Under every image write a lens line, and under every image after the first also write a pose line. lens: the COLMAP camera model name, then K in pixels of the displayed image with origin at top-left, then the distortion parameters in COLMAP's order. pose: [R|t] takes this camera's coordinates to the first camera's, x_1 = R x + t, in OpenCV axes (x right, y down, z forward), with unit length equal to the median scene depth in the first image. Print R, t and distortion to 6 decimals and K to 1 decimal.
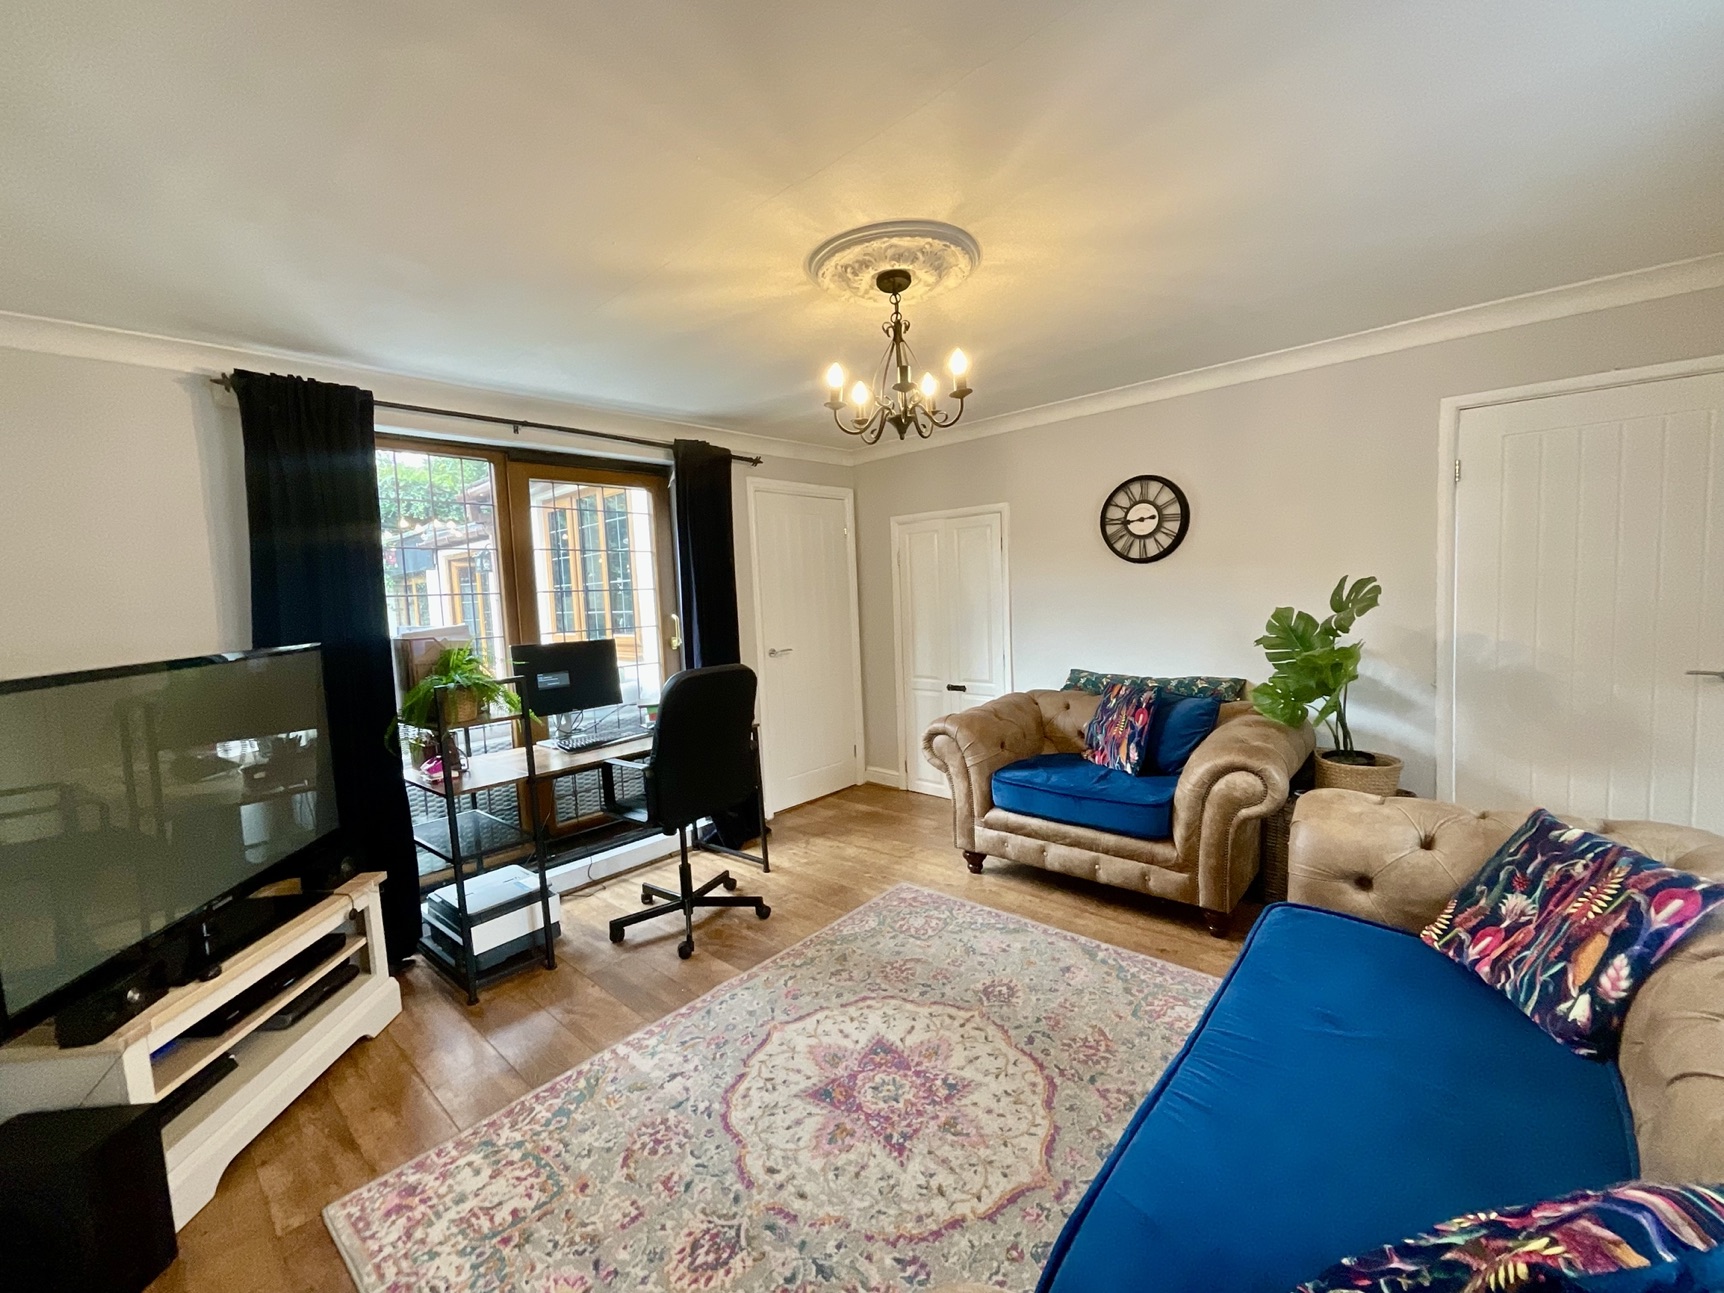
lens RADIAL K [[705.8, 0, 833.8], [0, 705.8, 650.5], [0, 0, 1]] dist [0.000625, 0.000168]
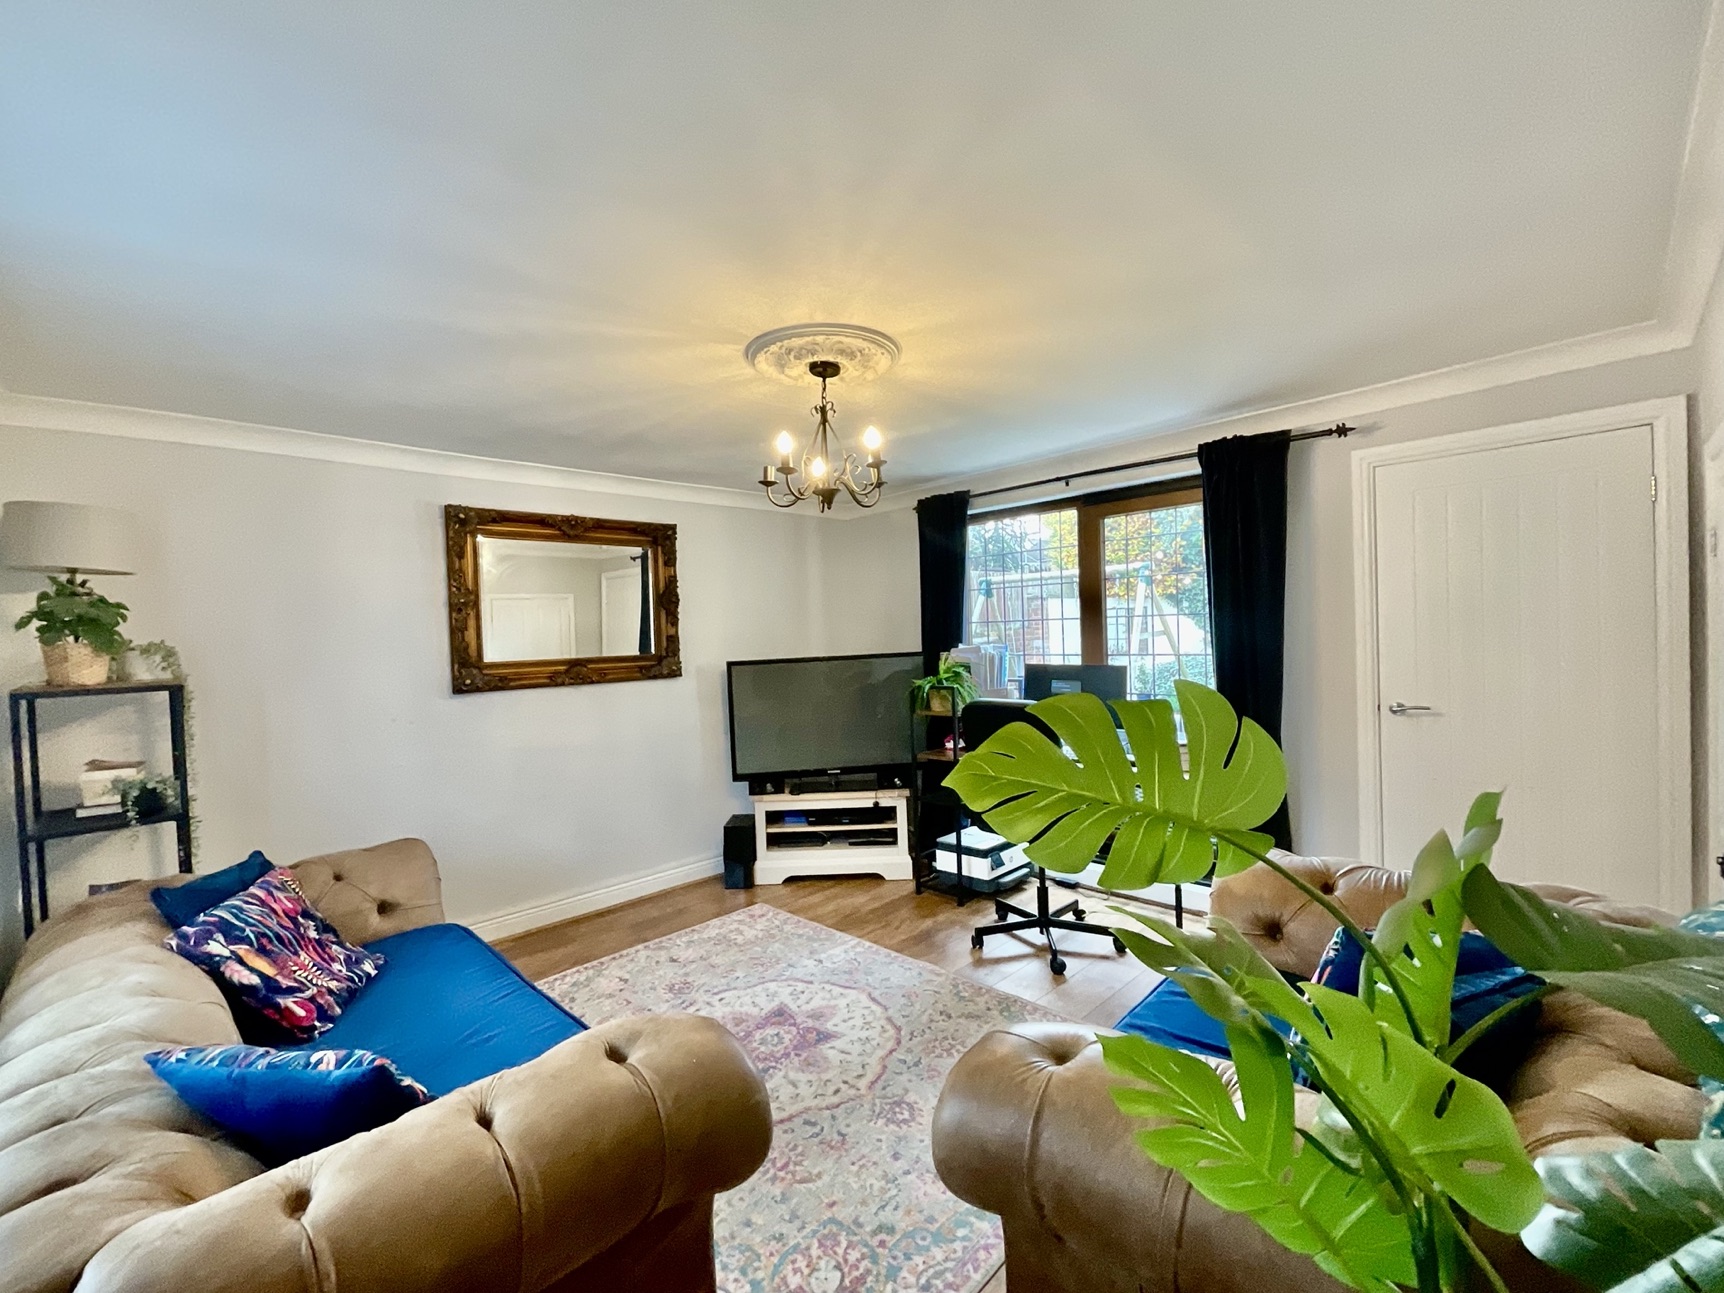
lens RADIAL K [[721.3, 0, 874.7], [0, 721.3, 649.6], [0, 0, 1]] dist [0.000119, 0.000324]
pose [[-0.016537, 0.070250, -0.997392, 1.155552], [-0.043741, 0.996523, 0.070914, -0.152094], [0.998906, 0.044799, -0.013407, 1.029210]]
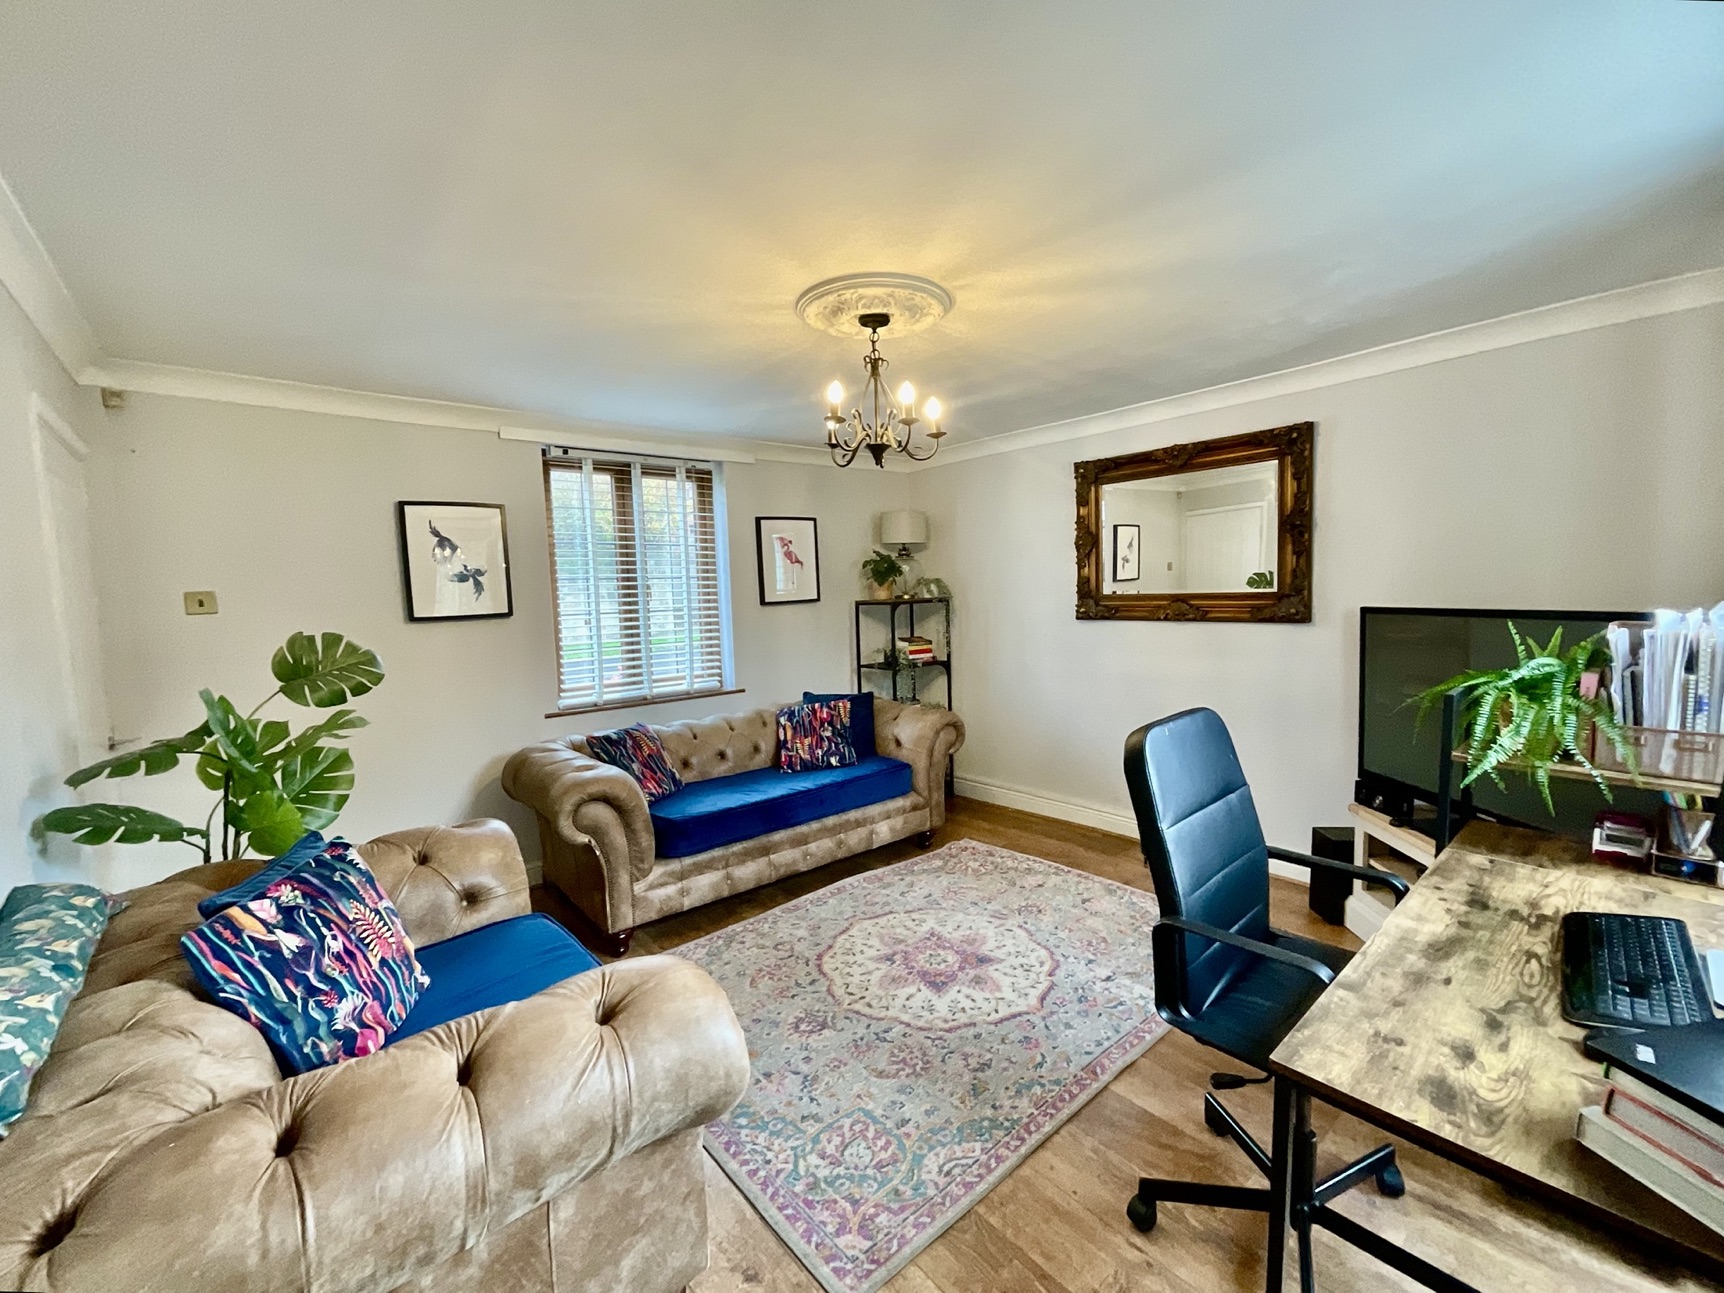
lens RADIAL K [[721.3, 0, 874.7], [0, 721.3, 649.6], [0, 0, 1]] dist [0.000119, 0.000324]
pose [[-0.993197, 0.072594, 0.091044, 0.020762], [0.086993, 0.982323, 0.165754, -0.190240], [-0.077402, 0.172547, -0.981955, 2.015121]]
